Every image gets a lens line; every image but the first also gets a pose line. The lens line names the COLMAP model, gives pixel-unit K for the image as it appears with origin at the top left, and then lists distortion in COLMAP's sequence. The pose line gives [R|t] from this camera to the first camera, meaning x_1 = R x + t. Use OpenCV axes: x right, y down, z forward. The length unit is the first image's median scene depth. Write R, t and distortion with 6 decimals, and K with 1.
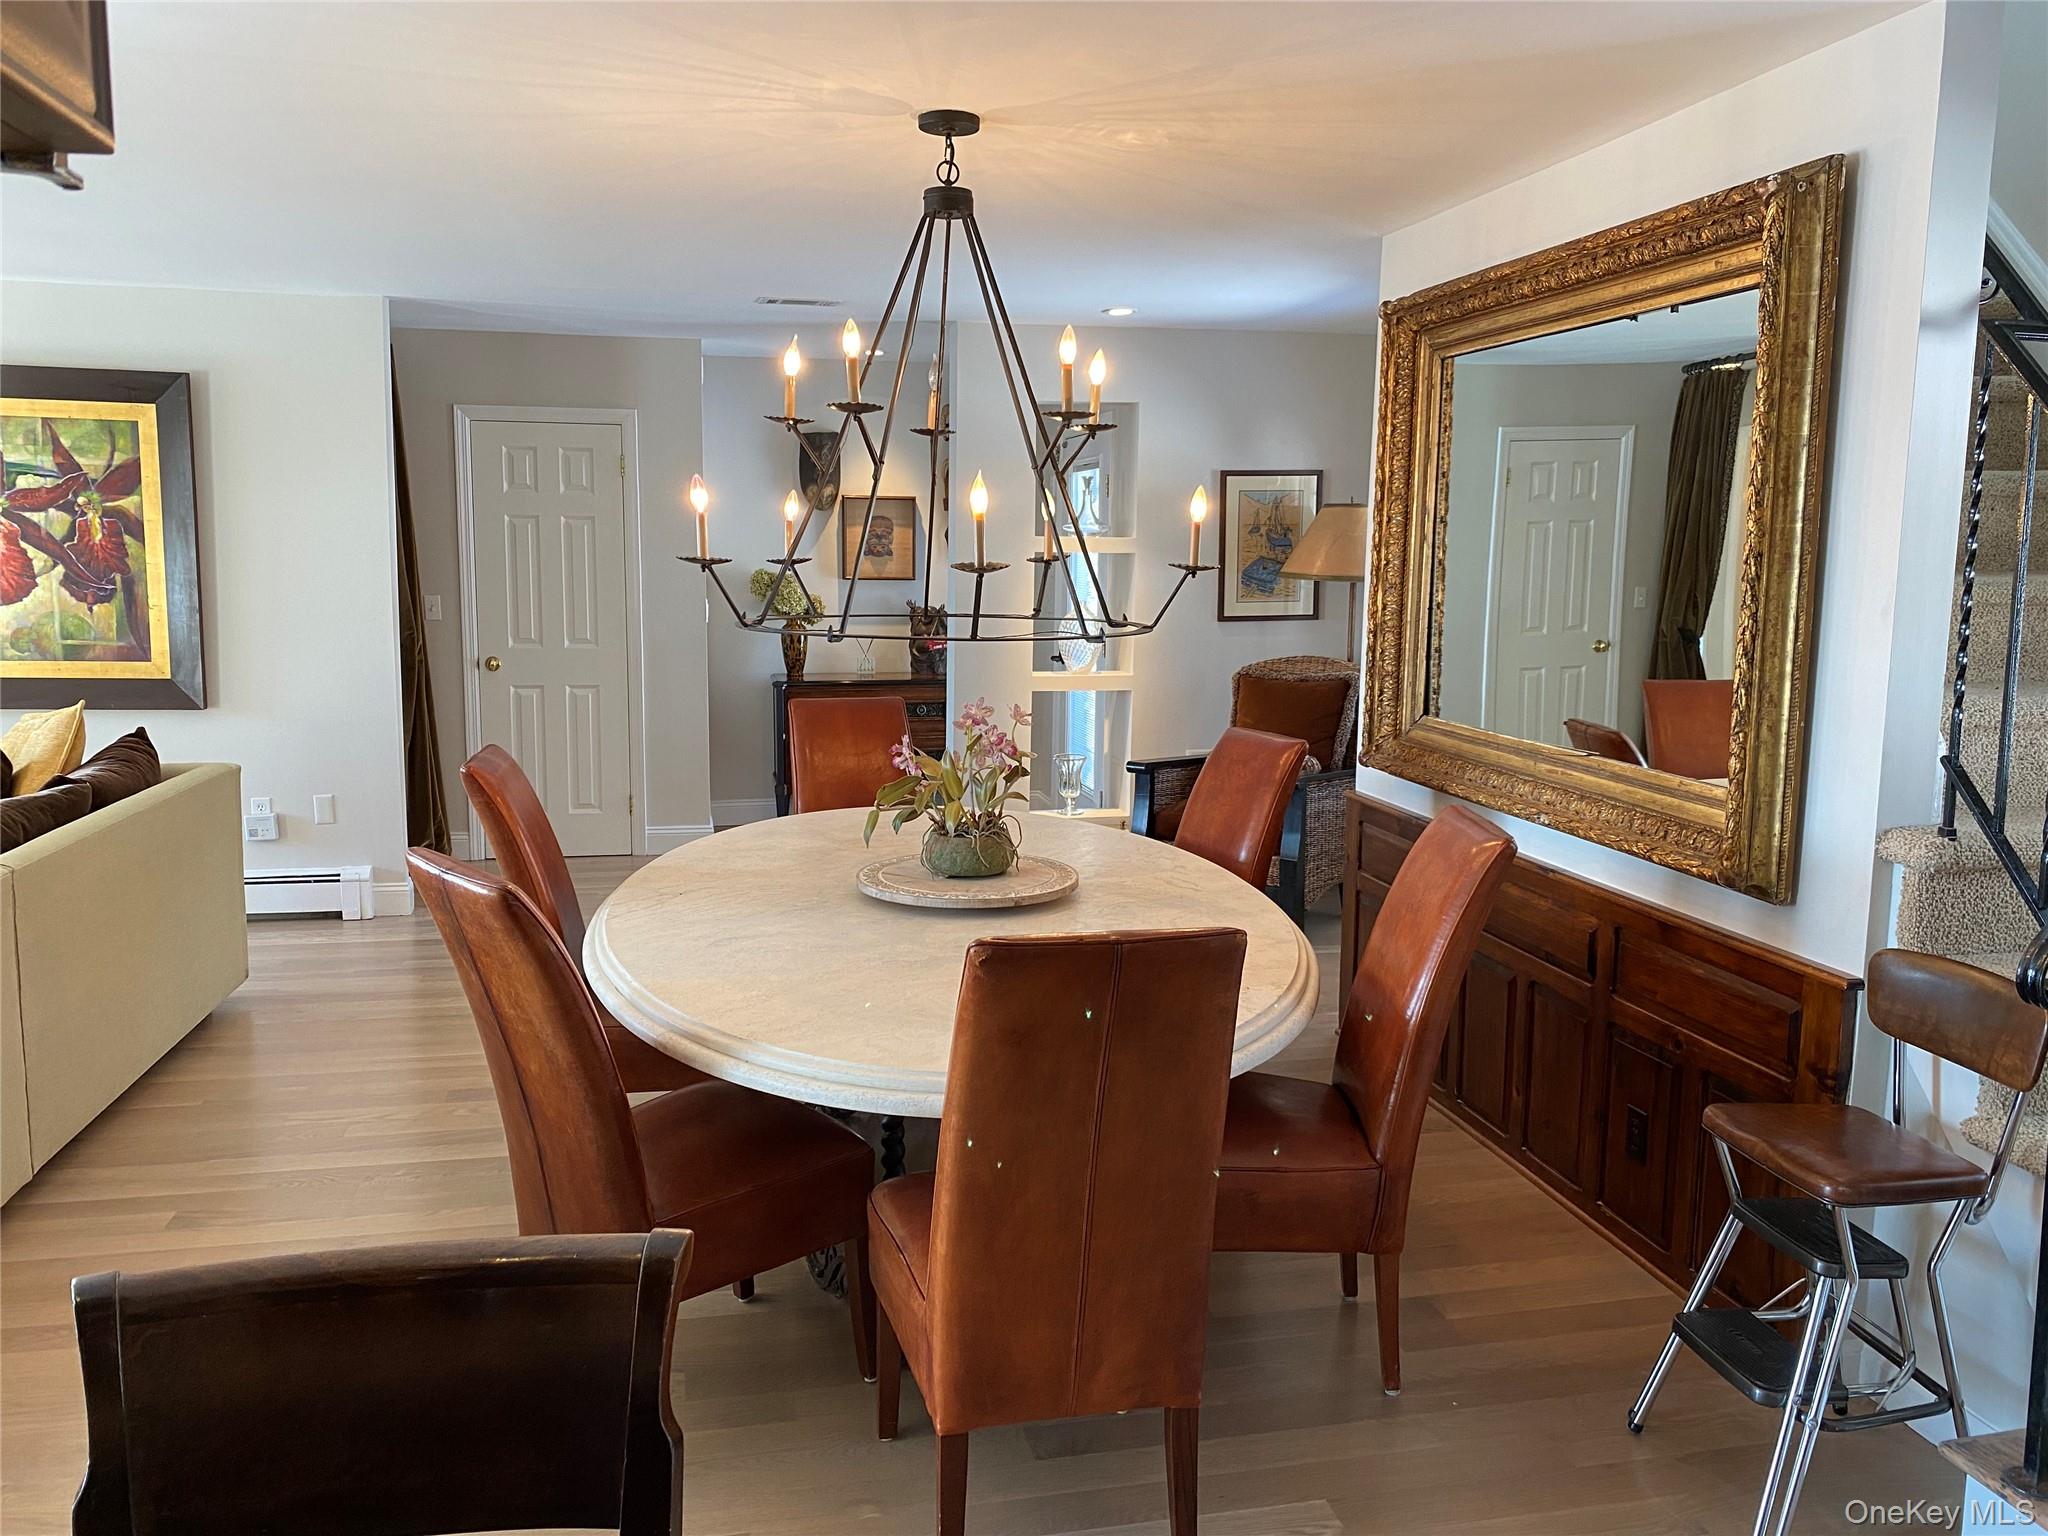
lens RADIAL K [[1563.5, 0, 977.1], [0, 1563.5, 723.9], [0, 0, 1]] dist [0.030328, -0.014593]
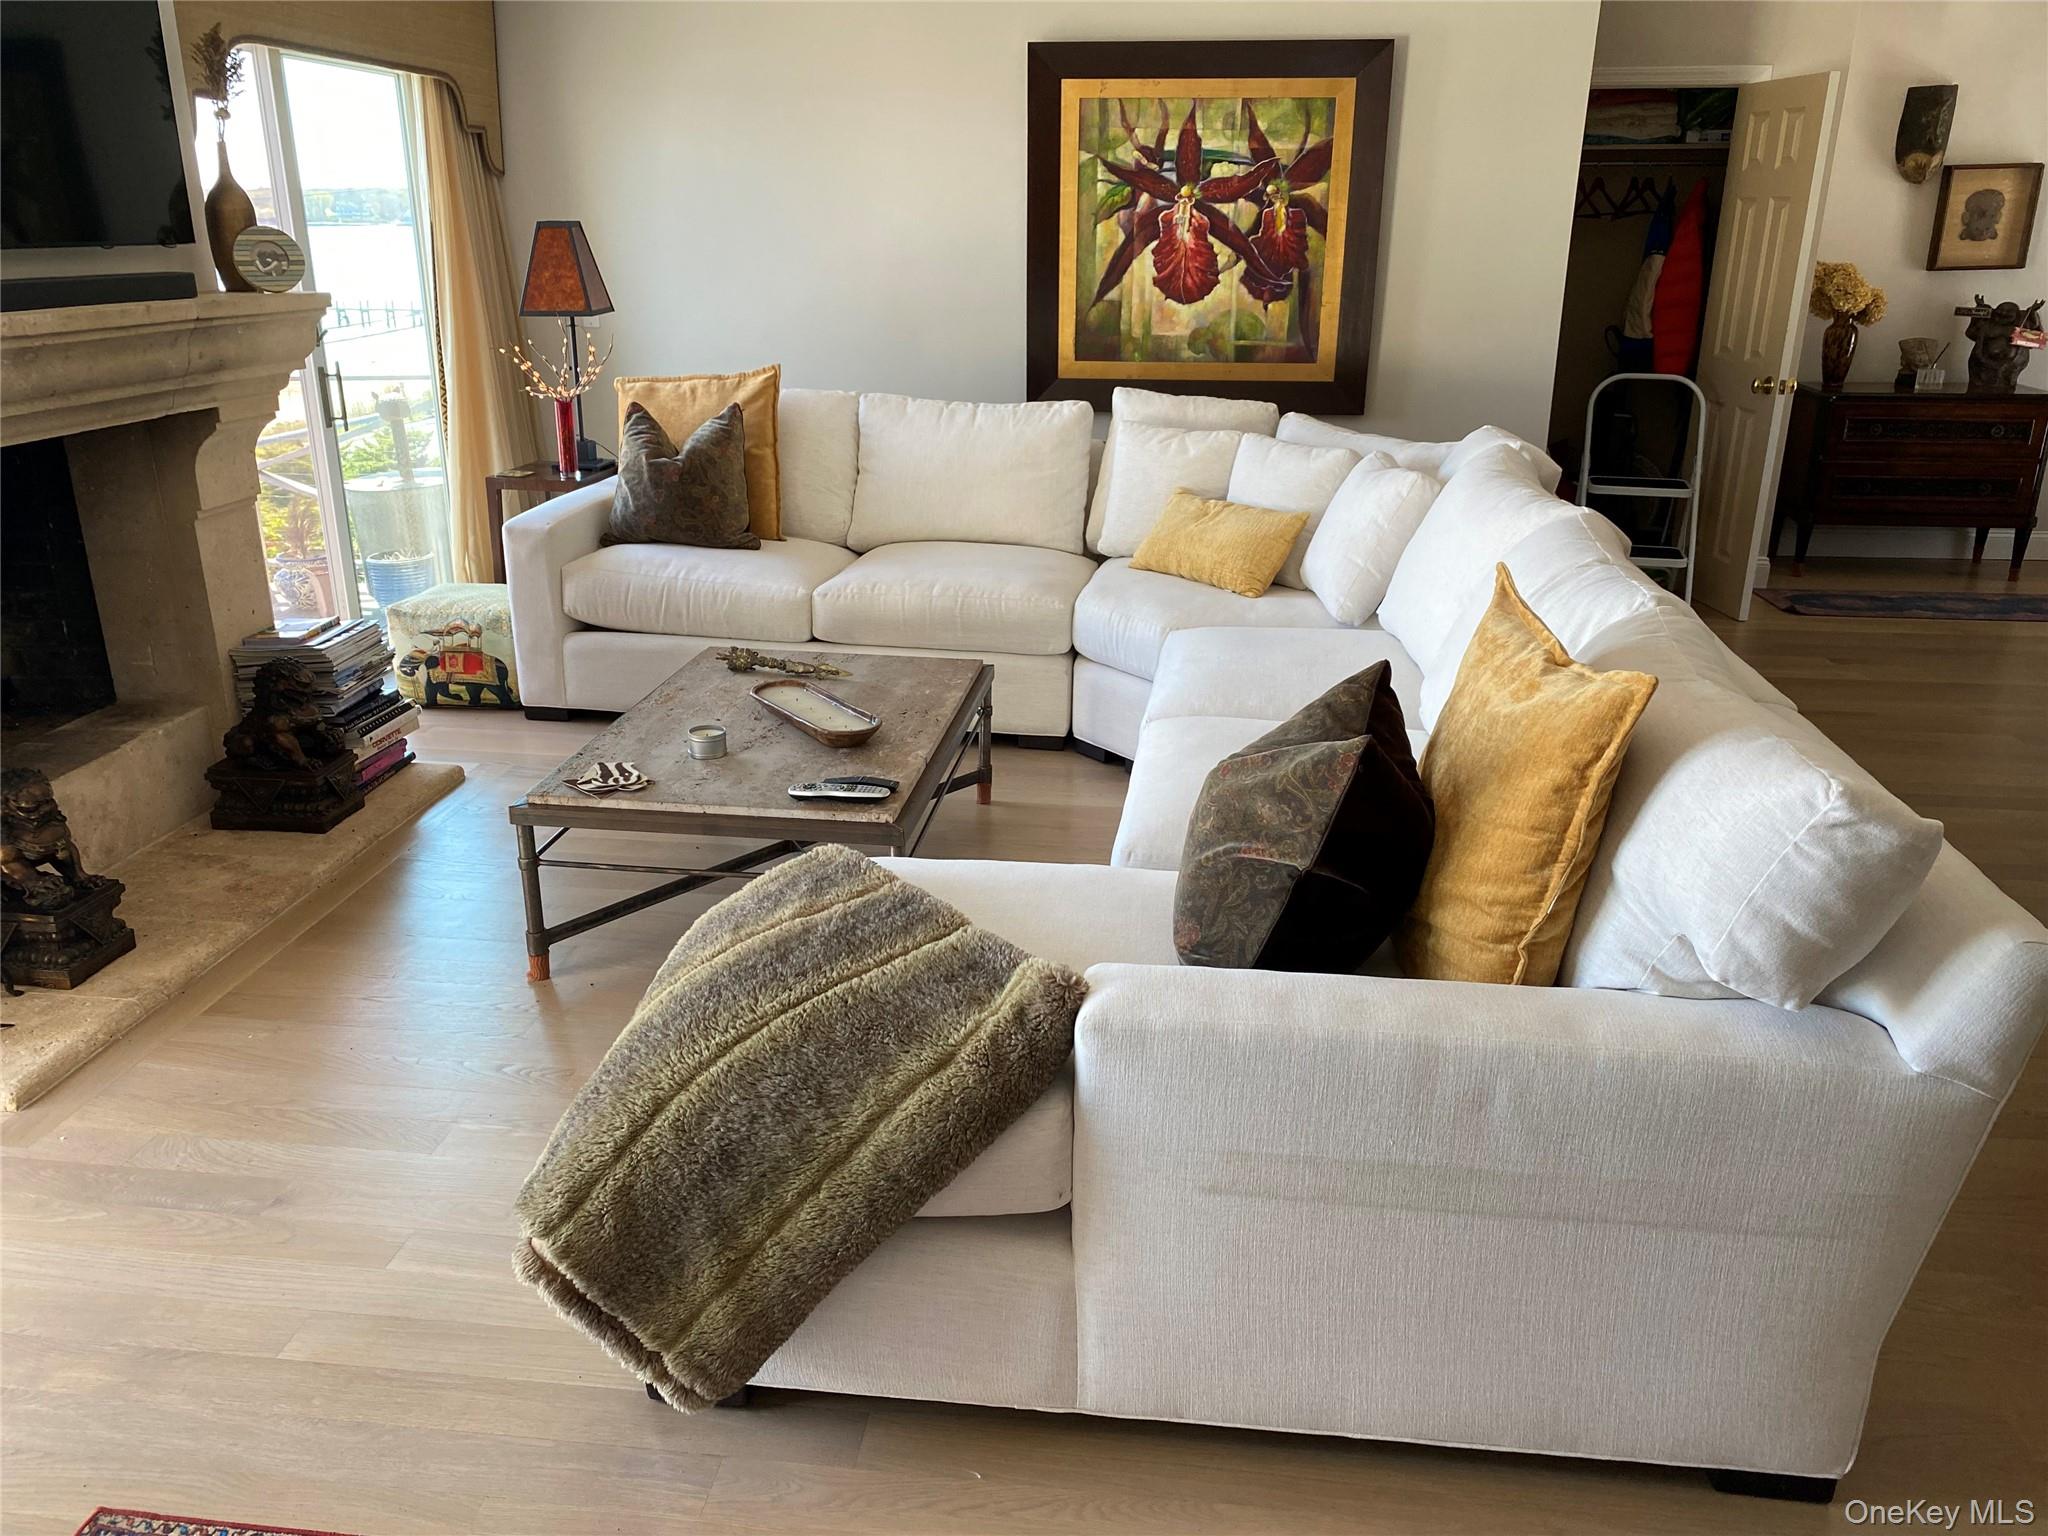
lens RADIAL K [[1563.5, 0, 1024.2], [0, 1563.5, 768.8], [0, 0, 1]] dist [0.030328, -0.014593]
pose [[0.953474, 0.091752, -0.287173, -0.403188], [-0.027333, 0.974949, 0.220743, -0.004711], [0.300233, -0.202623, 0.932097, -0.007971]]
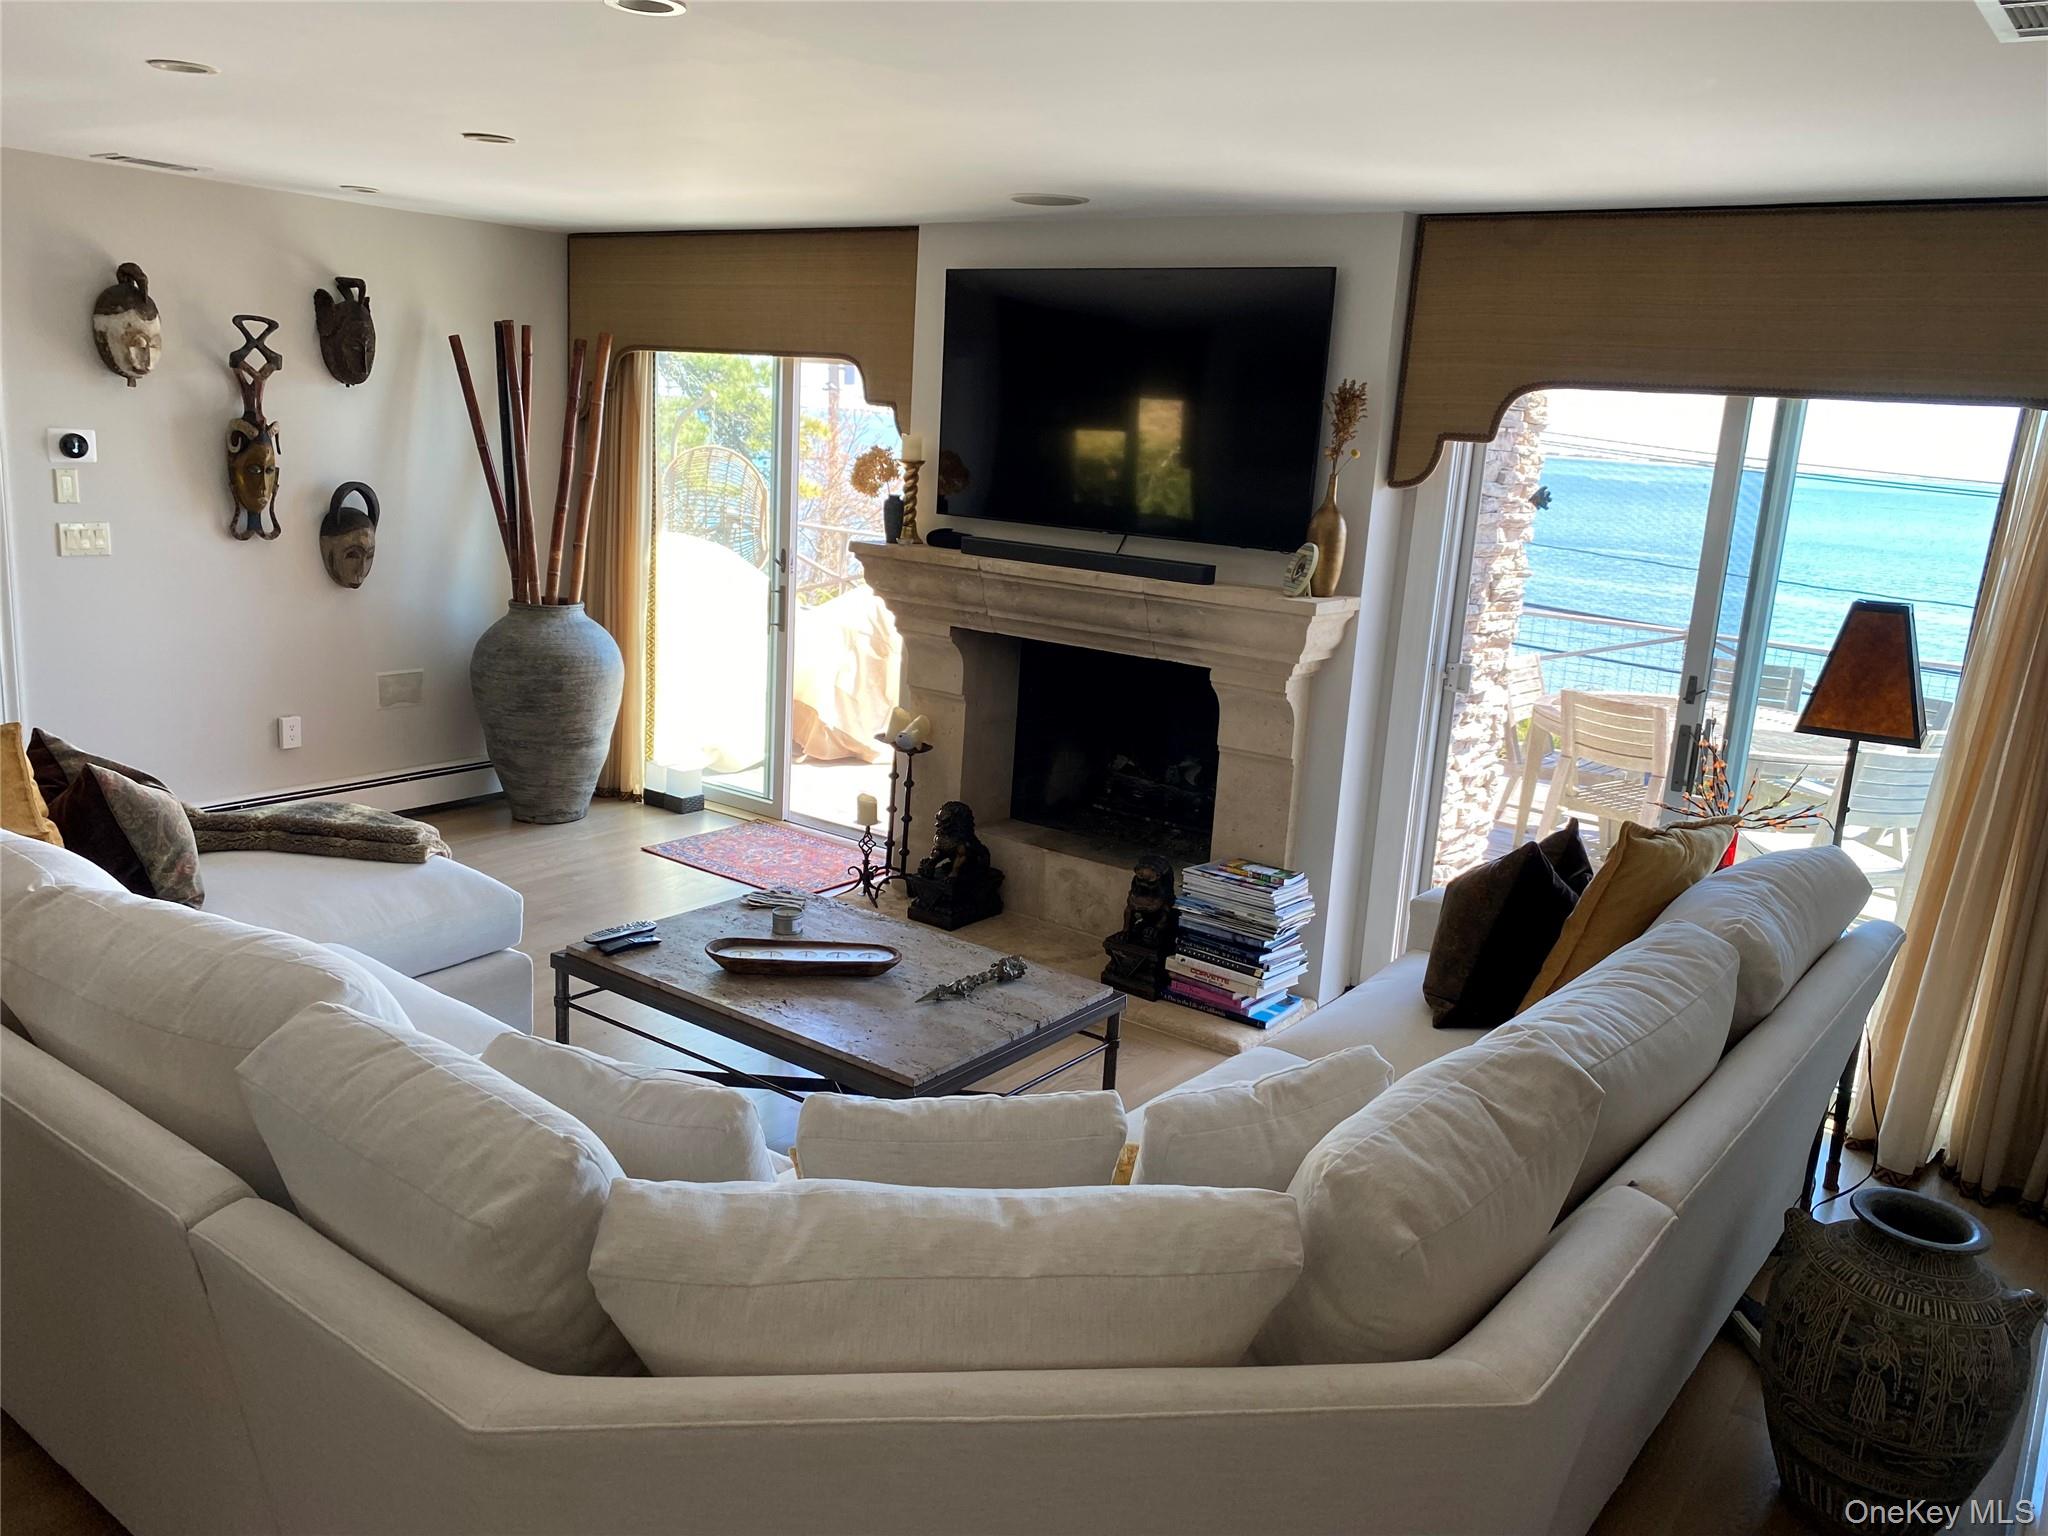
lens RADIAL K [[1563.5, 0, 1020.3], [0, 1563.5, 767.4], [0, 0, 1]] dist [0.030328, -0.014593]
pose [[-0.742091, 0.087422, -0.664574, -0.293878], [-0.149199, 0.945043, 0.290918, -0.172706], [0.653484, 0.315041, -0.688264, 1.043519]]
